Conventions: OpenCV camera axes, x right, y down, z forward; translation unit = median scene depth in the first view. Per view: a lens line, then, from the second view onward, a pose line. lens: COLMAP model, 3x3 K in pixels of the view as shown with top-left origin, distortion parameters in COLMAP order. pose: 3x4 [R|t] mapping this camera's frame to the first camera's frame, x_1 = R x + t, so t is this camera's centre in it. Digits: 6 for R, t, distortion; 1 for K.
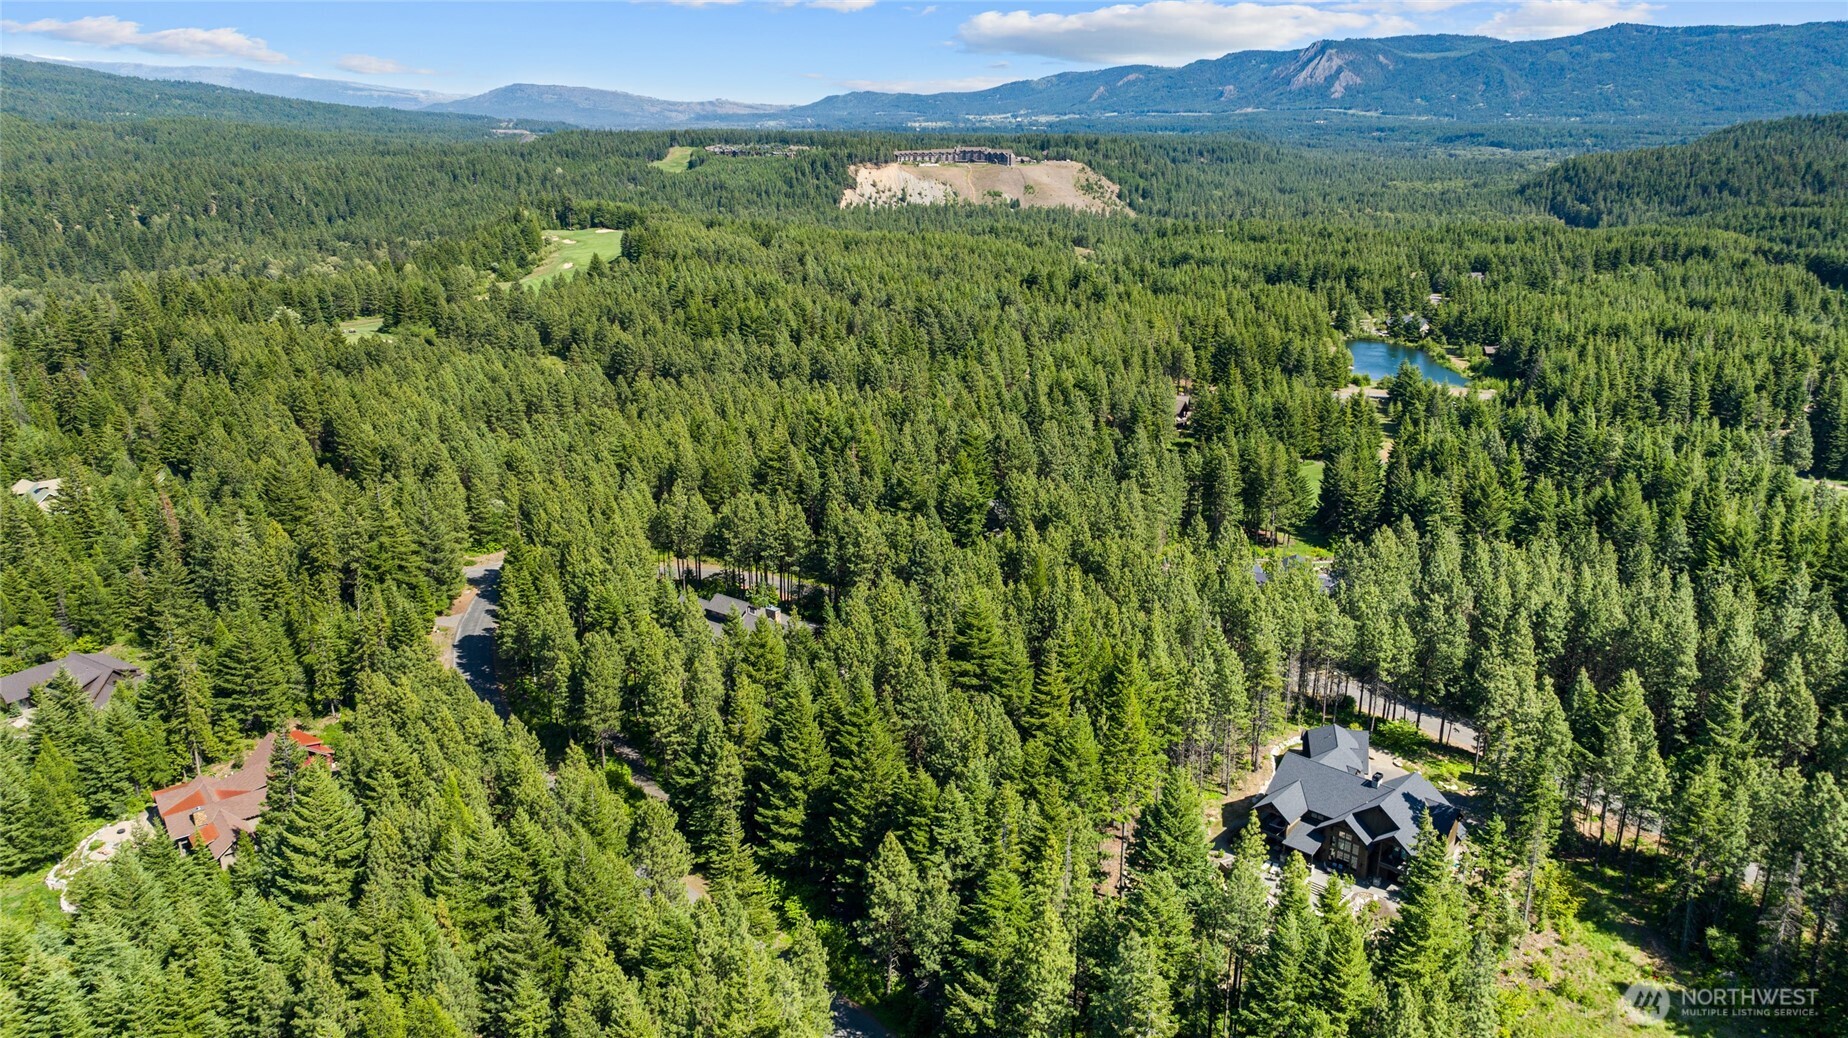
lens RADIAL K [[1297.3, 0, 920.0], [0, 1297.3, 515.8], [0, 0, 1]] dist [-0.029274, 0.027782]
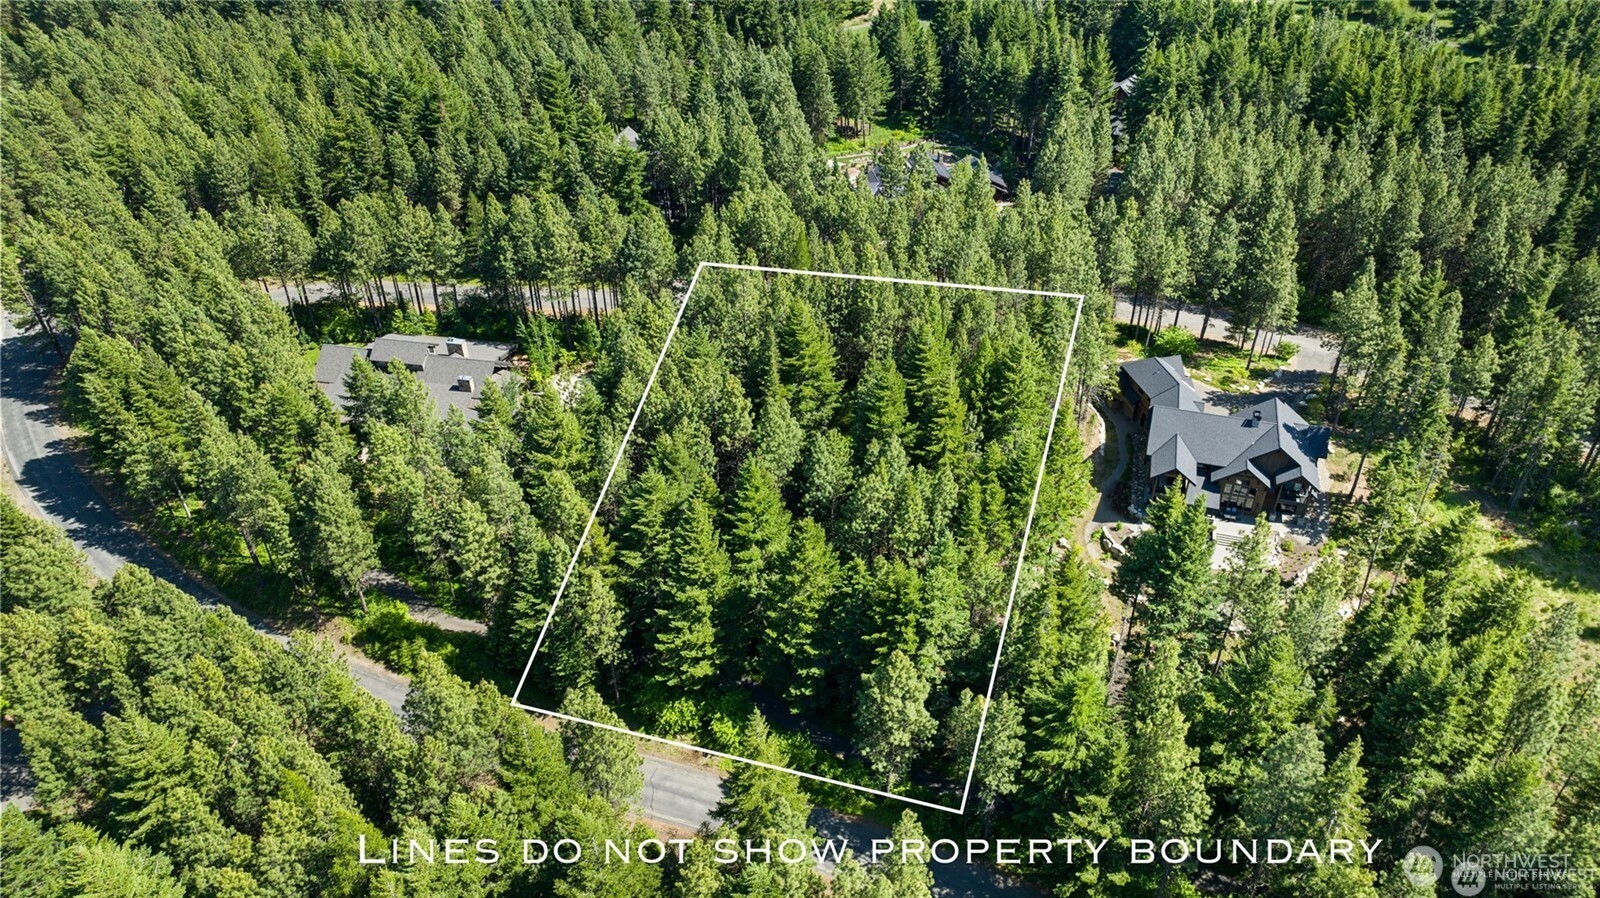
lens RADIAL K [[1123.2, 0, 803.5], [0, 1123.2, 448.6], [0, 0, 1]] dist [-0.029274, 0.027782]
pose [[0.897287, -0.265655, 0.352566, -0.260632], [0.136624, 0.926564, 0.350447, -0.119459], [-0.419773, -0.266282, 0.867689, 0.382131]]
